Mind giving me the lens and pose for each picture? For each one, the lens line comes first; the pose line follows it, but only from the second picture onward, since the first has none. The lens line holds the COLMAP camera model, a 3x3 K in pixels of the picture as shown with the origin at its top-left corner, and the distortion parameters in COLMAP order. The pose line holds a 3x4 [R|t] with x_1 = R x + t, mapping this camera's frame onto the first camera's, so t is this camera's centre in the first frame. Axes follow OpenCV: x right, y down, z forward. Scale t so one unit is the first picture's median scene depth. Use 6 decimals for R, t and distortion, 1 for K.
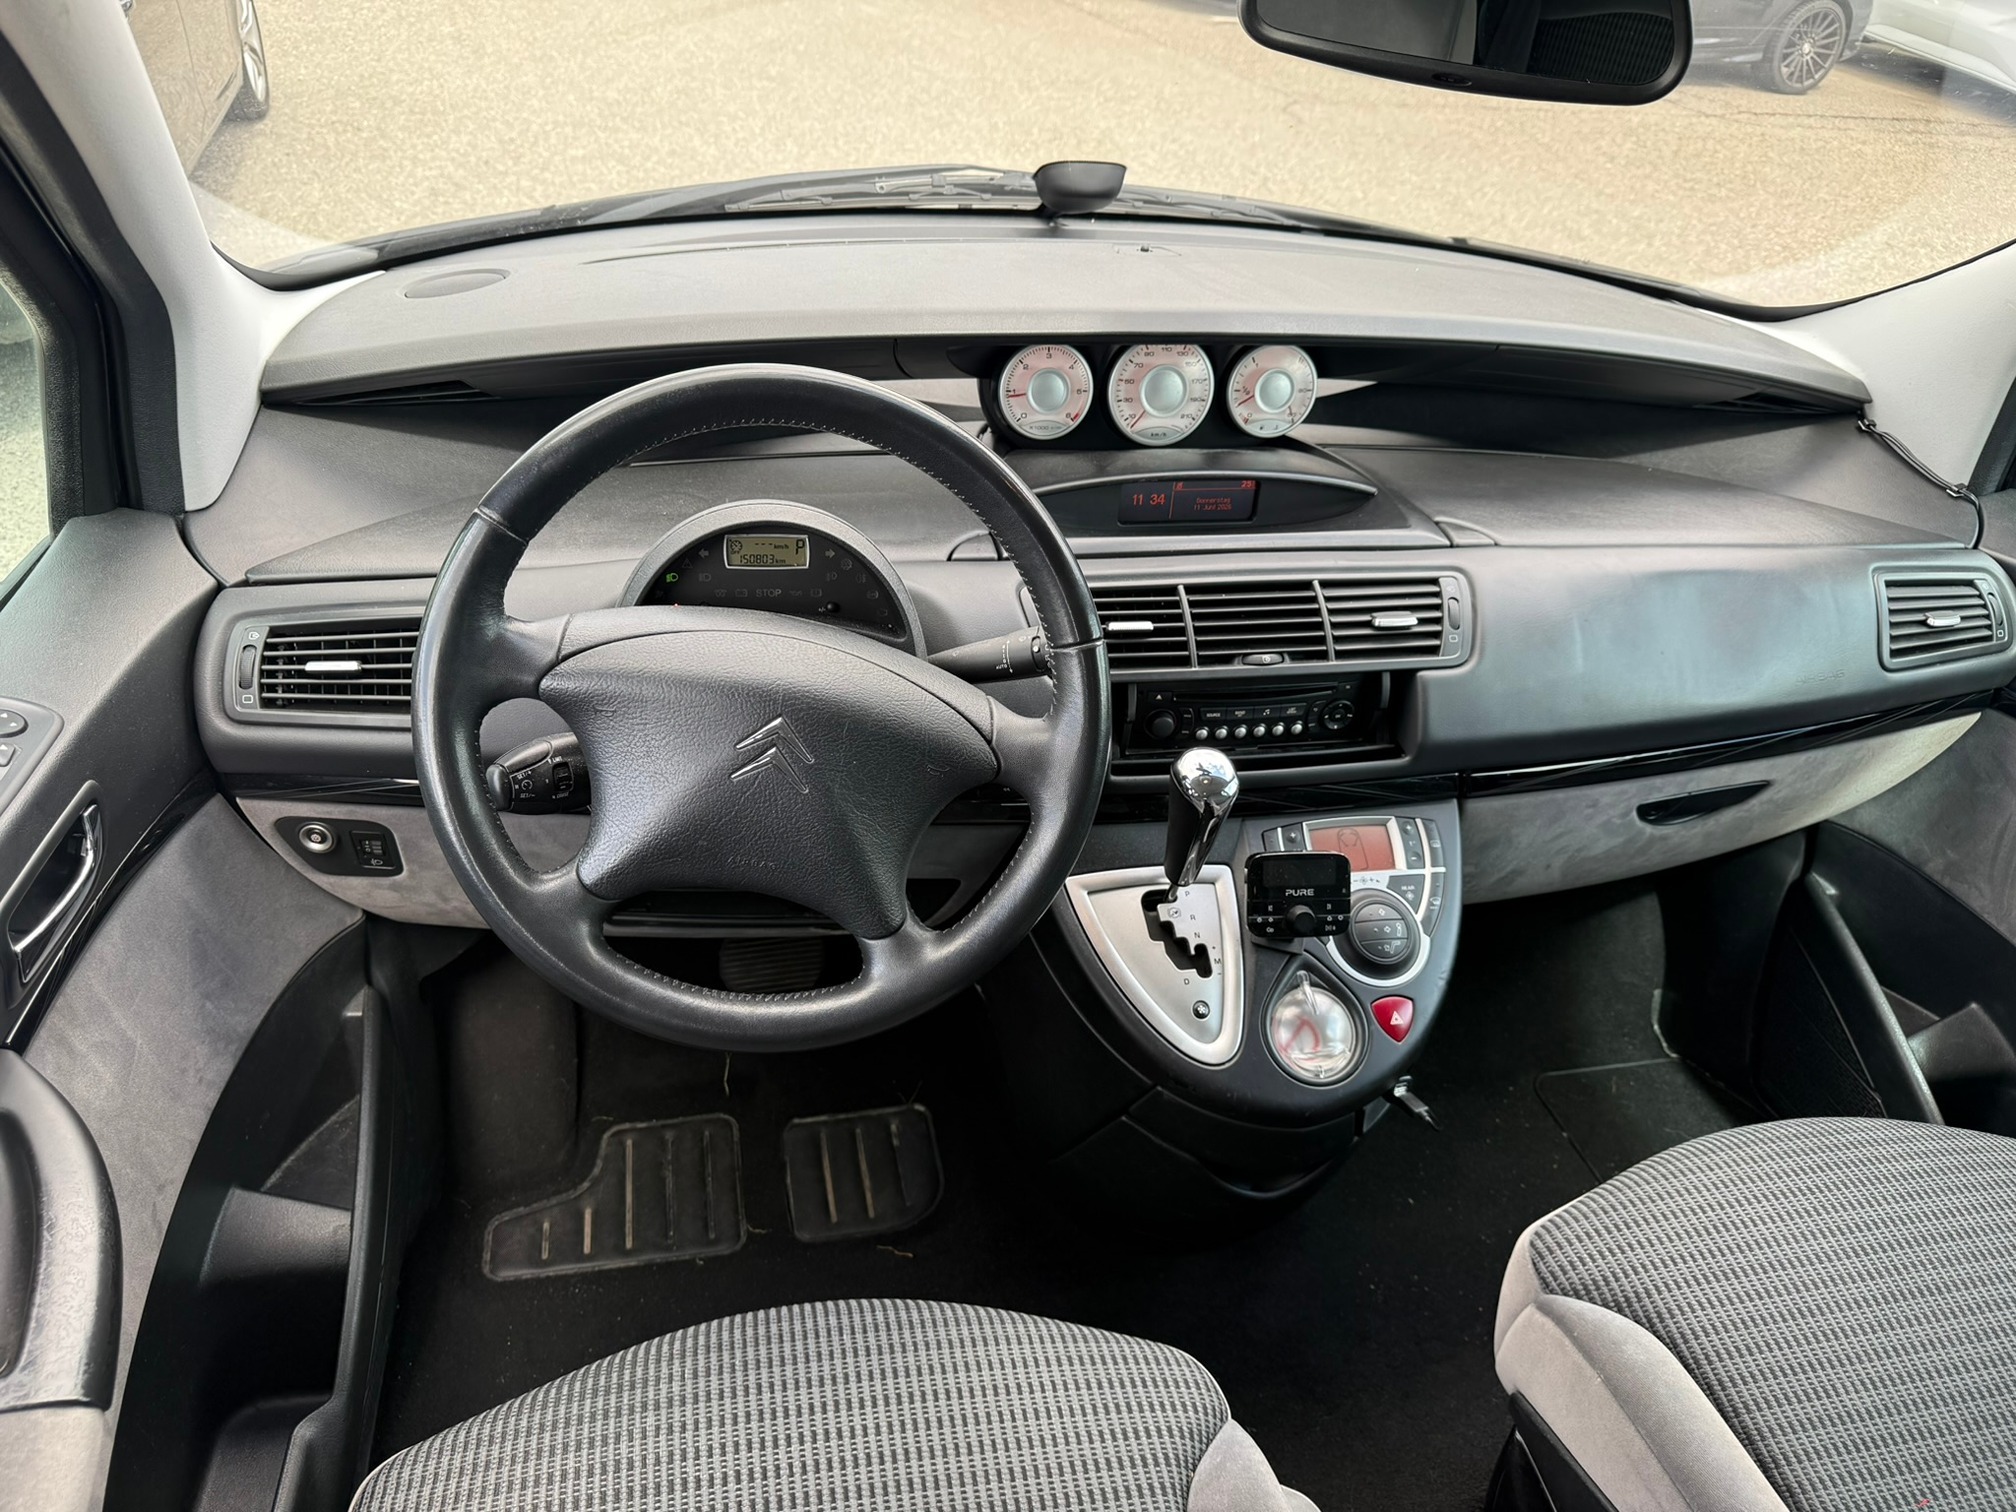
lens RADIAL K [[1444.4, 0, 1007.5], [0, 1444.4, 733.8], [0, 0, 1]] dist [0.252943, -0.249564]
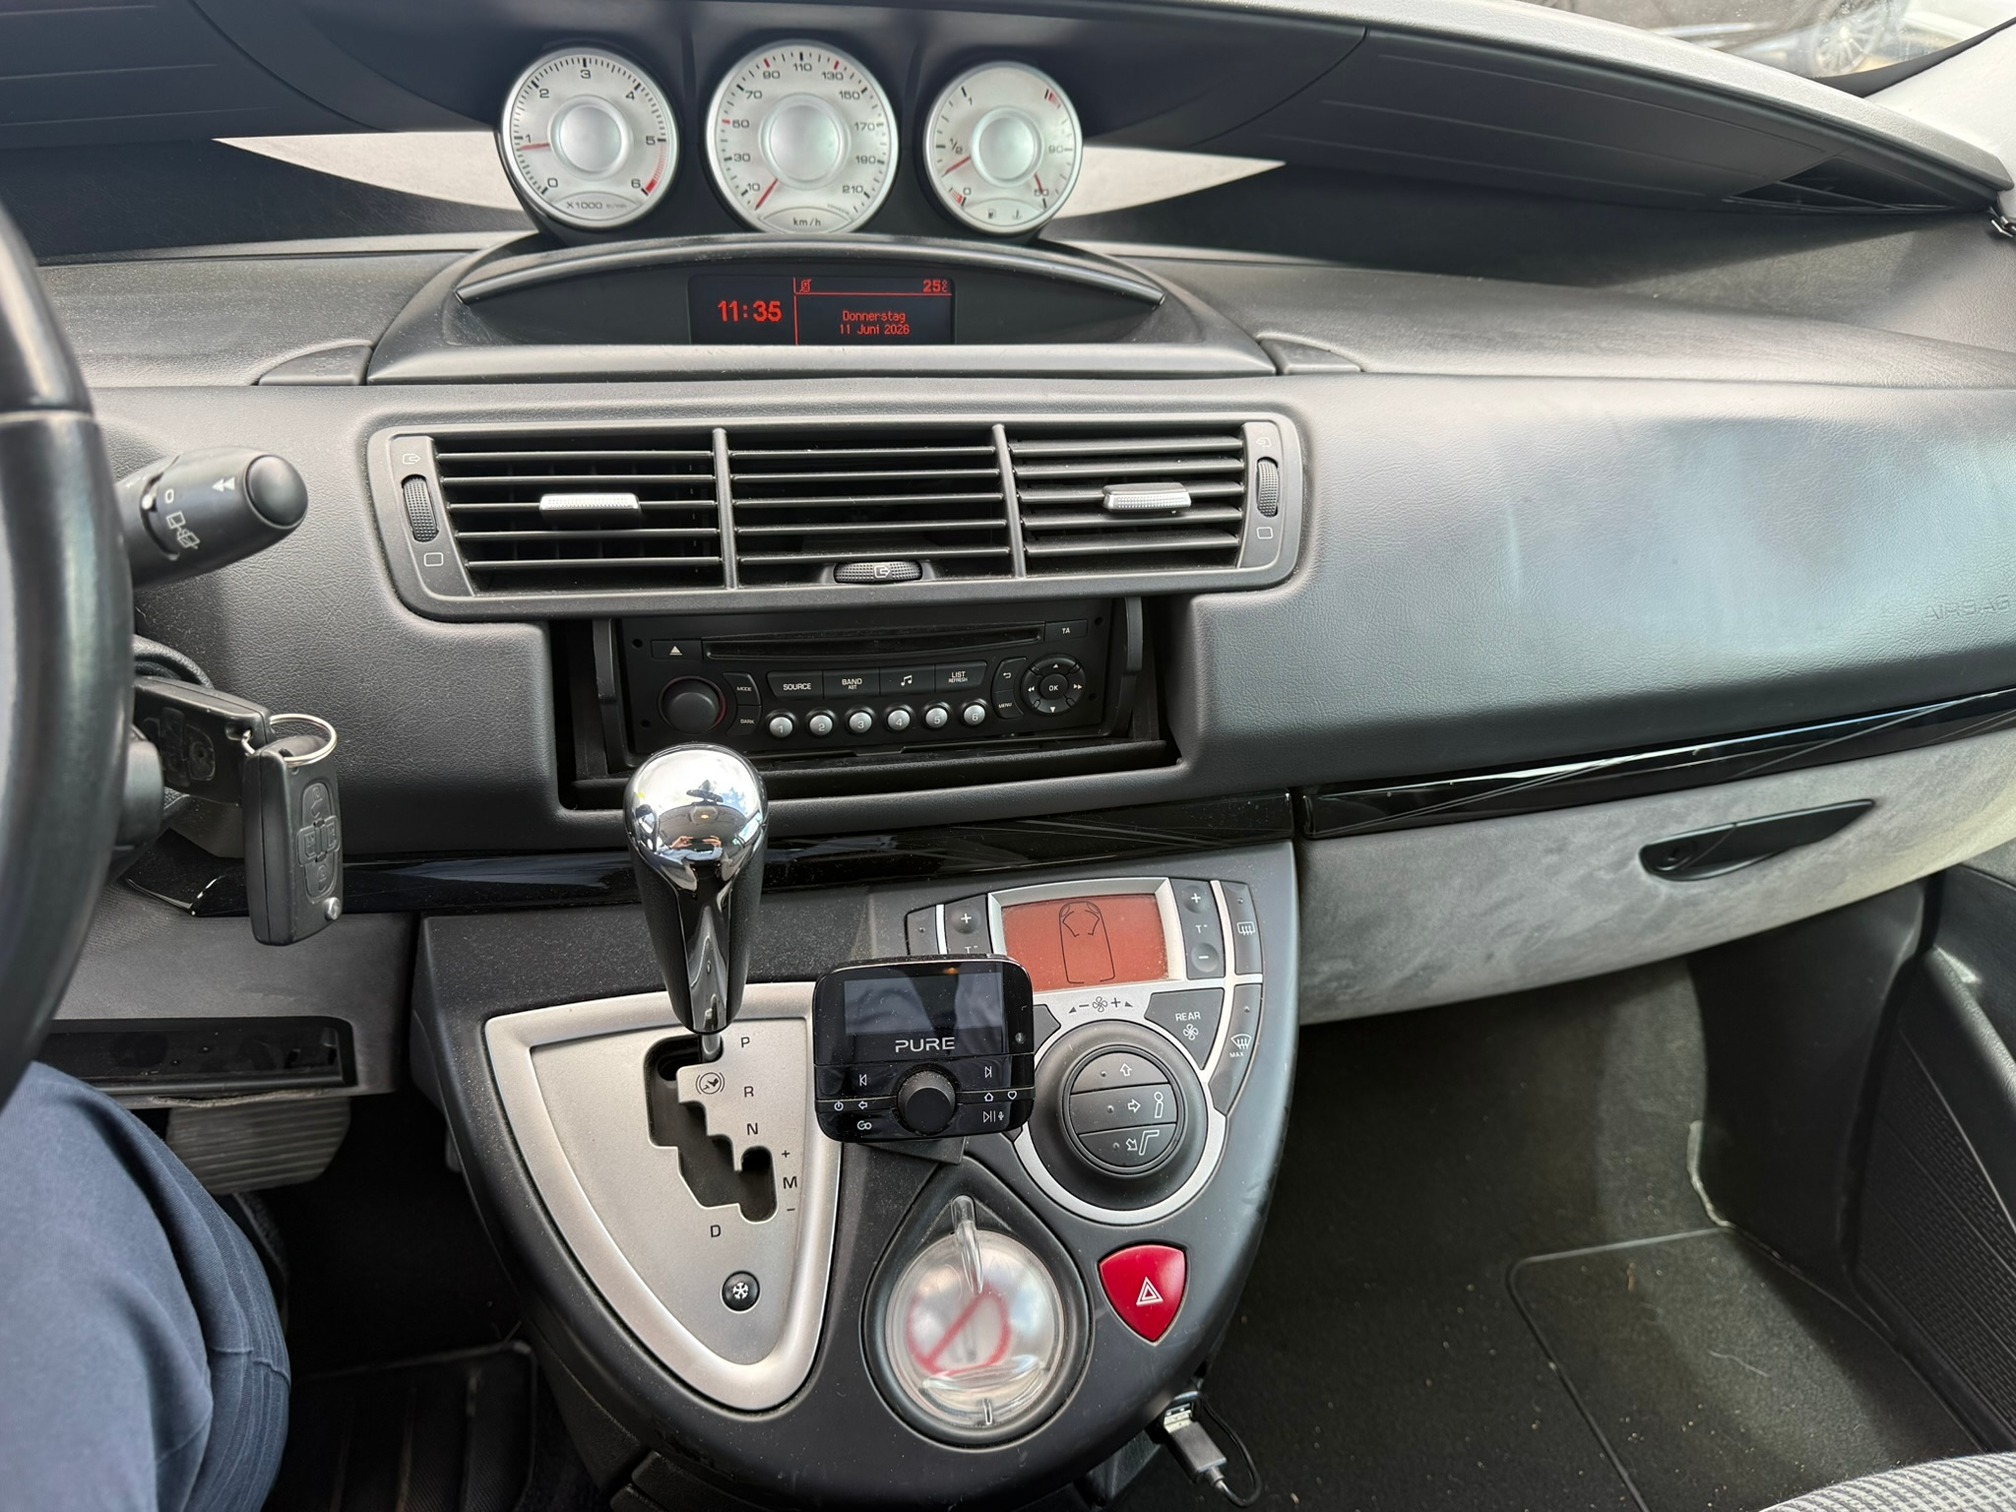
lens RADIAL K [[1374.9, 0, 1008.0], [0, 1374.9, 756.0], [0, 0, 1]] dist [0.165615, -0.139887]
pose [[0.998517, -0.018968, -0.051020, 0.234833], [0.018087, 0.999680, -0.017678, 0.020637], [0.051339, 0.016729, 0.998541, 0.508593]]
